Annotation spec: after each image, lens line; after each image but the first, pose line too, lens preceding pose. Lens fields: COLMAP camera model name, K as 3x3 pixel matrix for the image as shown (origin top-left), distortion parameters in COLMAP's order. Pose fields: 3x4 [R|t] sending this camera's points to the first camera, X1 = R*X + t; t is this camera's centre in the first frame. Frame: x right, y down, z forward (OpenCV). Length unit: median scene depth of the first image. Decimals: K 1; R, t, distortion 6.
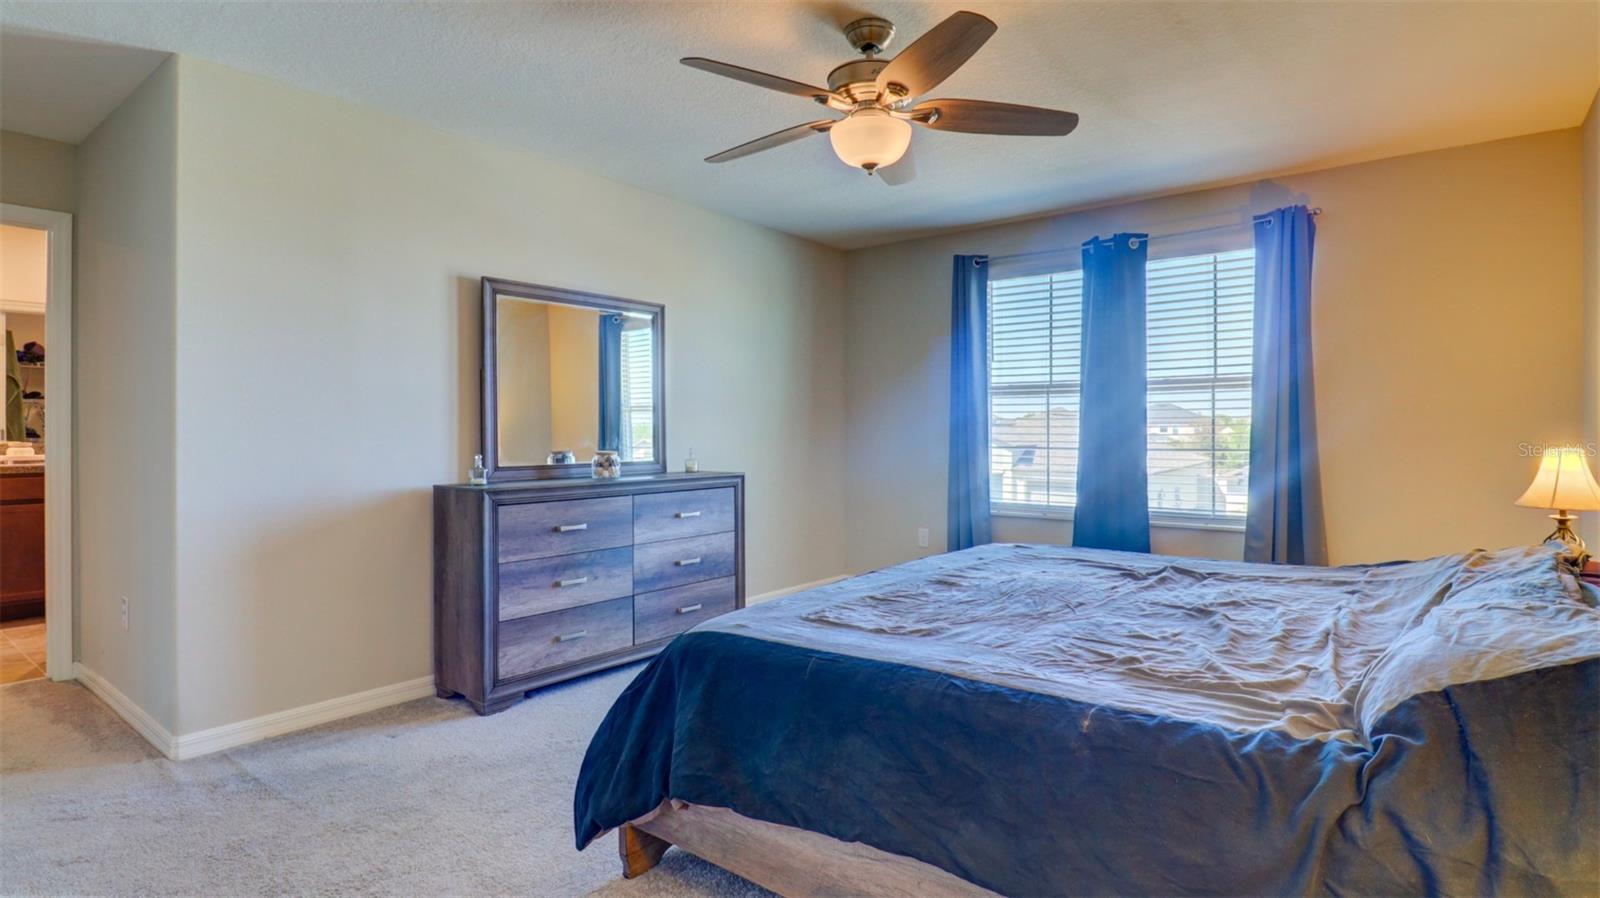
lens RADIAL K [[797.7, 0, 815.7], [0, 797.7, 441.4], [0, 0, 1]] dist [0.000451, -0.000021]
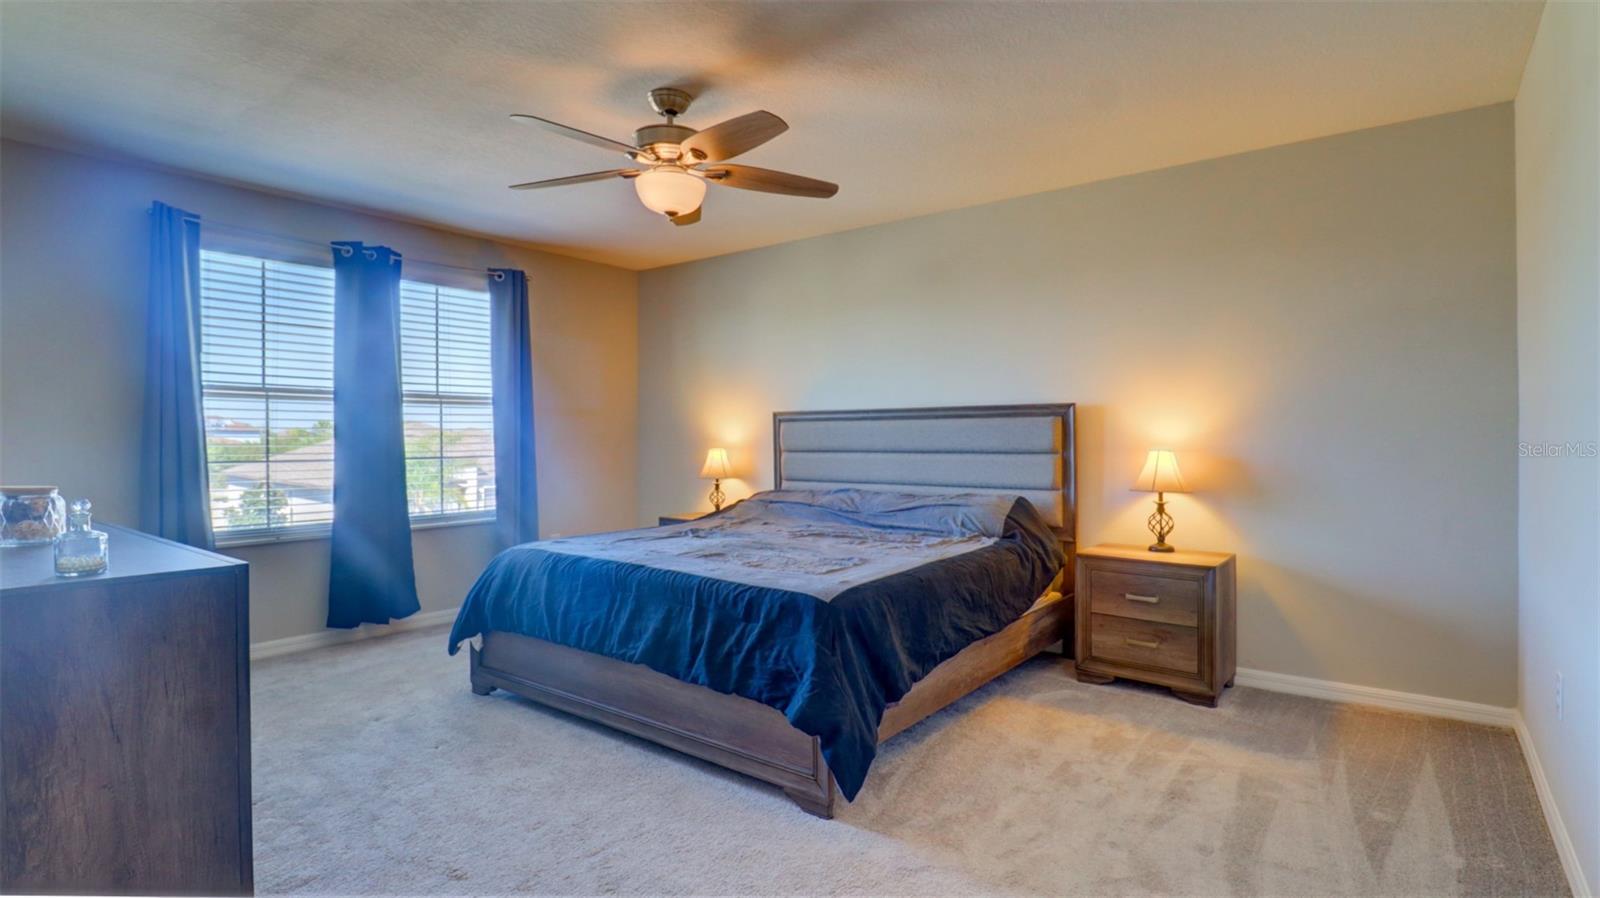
lens RADIAL K [[797.7, 0, 815.7], [0, 797.7, 441.4], [0, 0, 1]] dist [0.000451, -0.000021]
pose [[-0.004883, -0.001204, 0.999987, -0.725303], [0.019931, 0.999801, 0.001301, -0.003538], [-0.999789, 0.019937, -0.004858, 0.524471]]
